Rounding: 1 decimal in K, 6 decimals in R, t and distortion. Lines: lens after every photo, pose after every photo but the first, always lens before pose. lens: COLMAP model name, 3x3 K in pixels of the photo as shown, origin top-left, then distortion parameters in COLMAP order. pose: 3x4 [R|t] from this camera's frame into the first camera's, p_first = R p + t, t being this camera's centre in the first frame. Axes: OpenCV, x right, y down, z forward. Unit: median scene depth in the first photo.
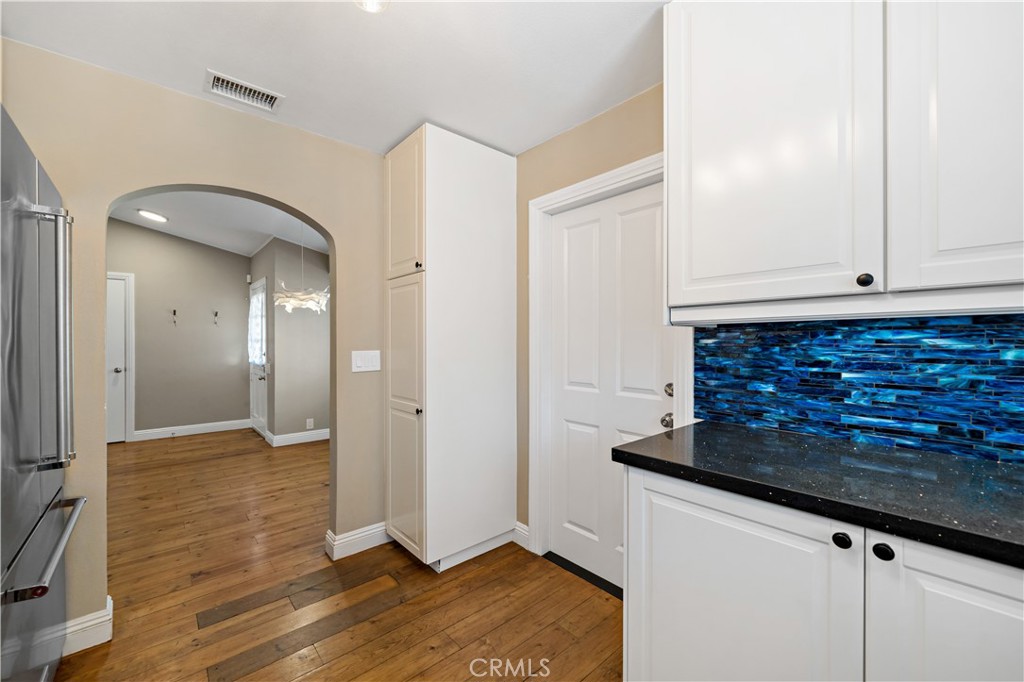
lens RADIAL K [[404.6, 0, 507.5], [0, 404.6, 344.5], [0, 0, 1]] dist [-0.002500, 0.000074]
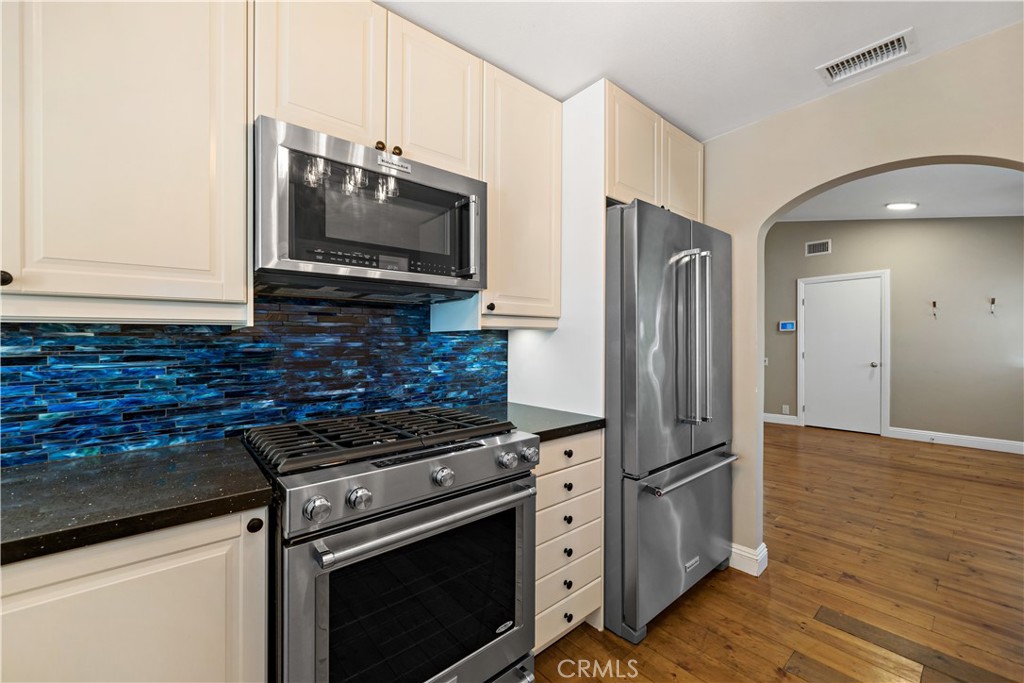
lens RADIAL K [[404.6, 0, 512.0], [0, 404.6, 345.8], [0, 0, 1]] dist [-0.002500, 0.000074]
pose [[-0.021175, 0.010897, -0.999716, 0.166378], [0.006180, 0.999923, 0.010769, -0.004451], [0.999757, -0.005951, -0.021241, 0.152936]]
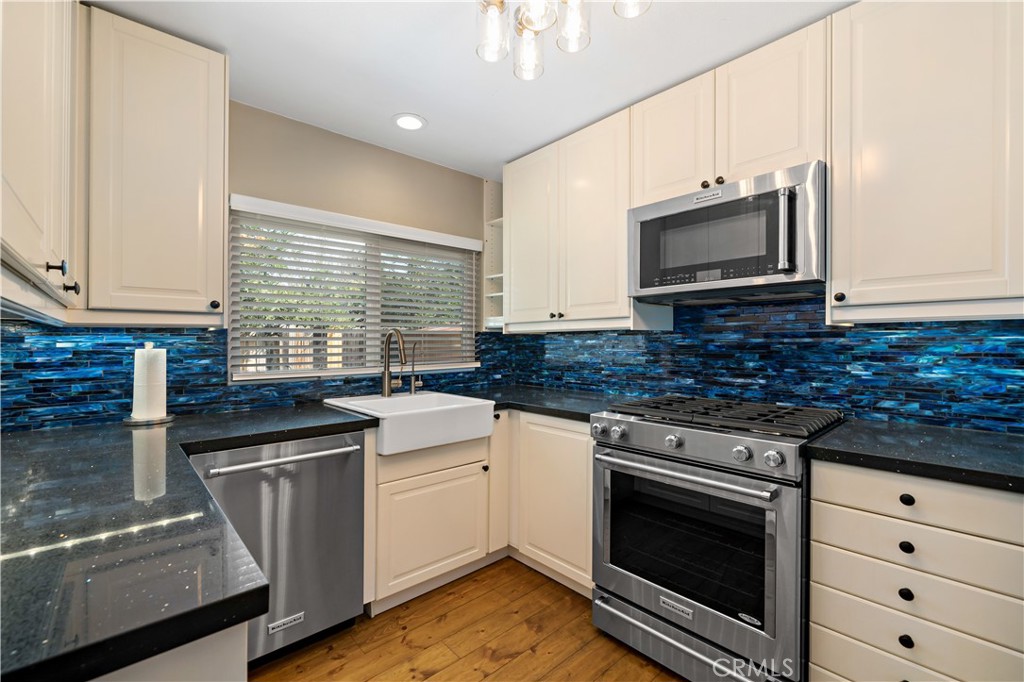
lens RADIAL K [[448.1, 0, 516.5], [0, 448.1, 331.6], [0, 0, 1]] dist [-0.002295, -0.000025]
pose [[-0.999717, 0.007842, -0.022473, -0.002048], [0.008233, 0.999815, -0.017390, -0.006363], [0.022333, -0.017571, -0.999596, 0.627460]]
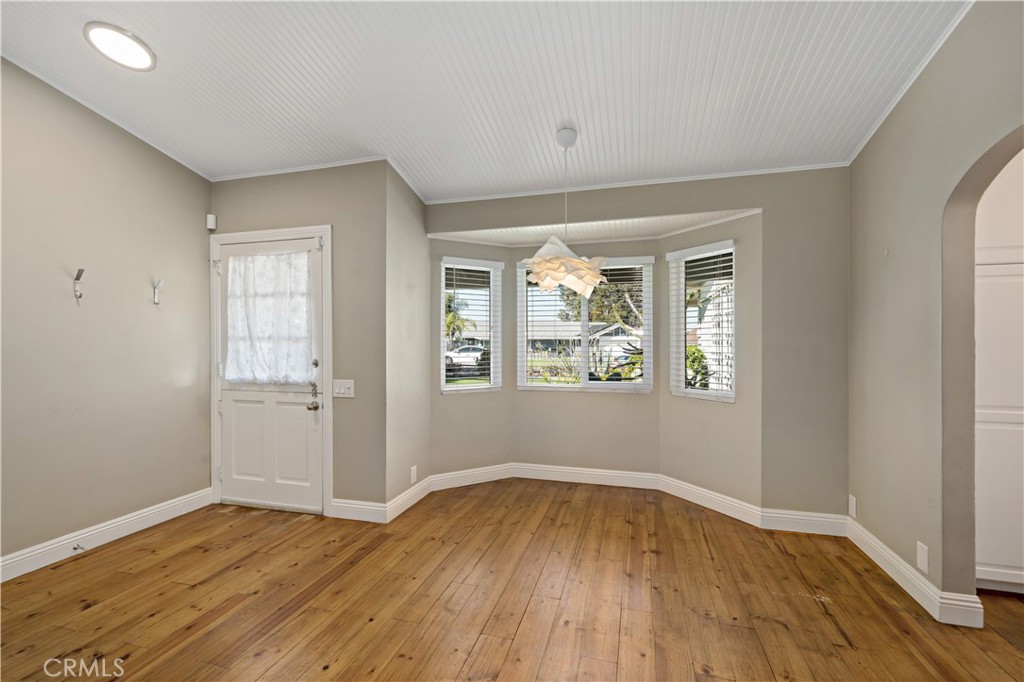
lens RADIAL K [[448.1, 0, 511.5], [0, 448.1, 347.8], [0, 0, 1]] dist [-0.002295, -0.000025]
pose [[0.840871, -0.003626, 0.541223, -1.282743], [-0.000230, 0.999975, 0.007056, -0.003638], [-0.541235, -0.006058, 0.840850, 0.604559]]
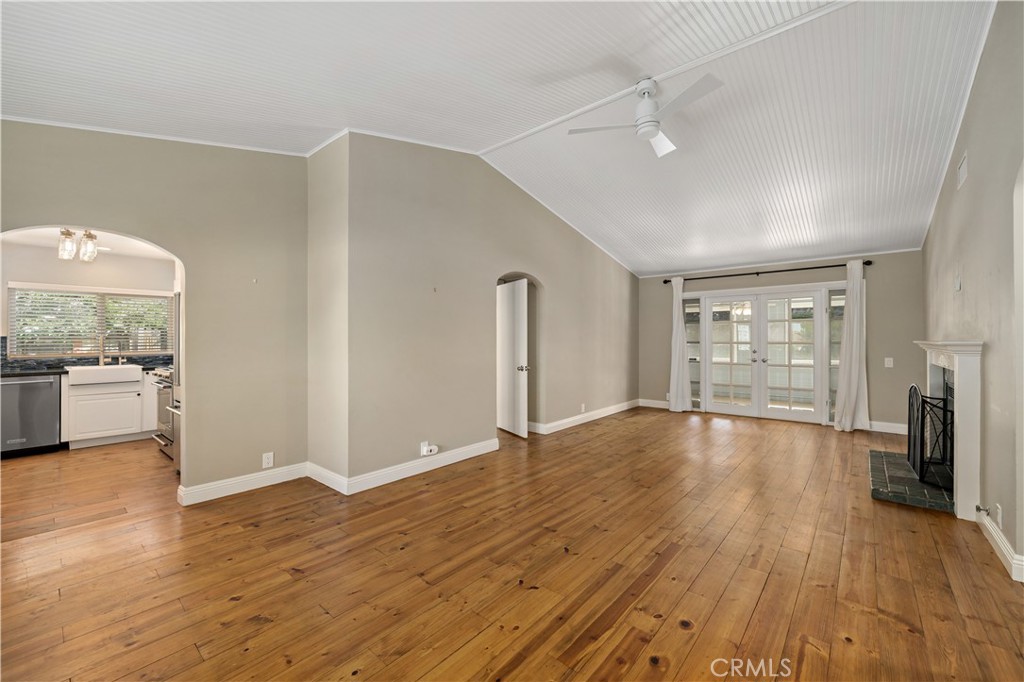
lens RADIAL K [[404.6, 0, 517.8], [0, 404.6, 336.7], [0, 0, 1]] dist [-0.002500, 0.000074]
pose [[-0.987876, 0.005410, -0.155153, -1.298546], [0.006228, 0.999969, -0.004786, -0.006085], [0.155122, -0.005694, -0.987879, 1.784447]]
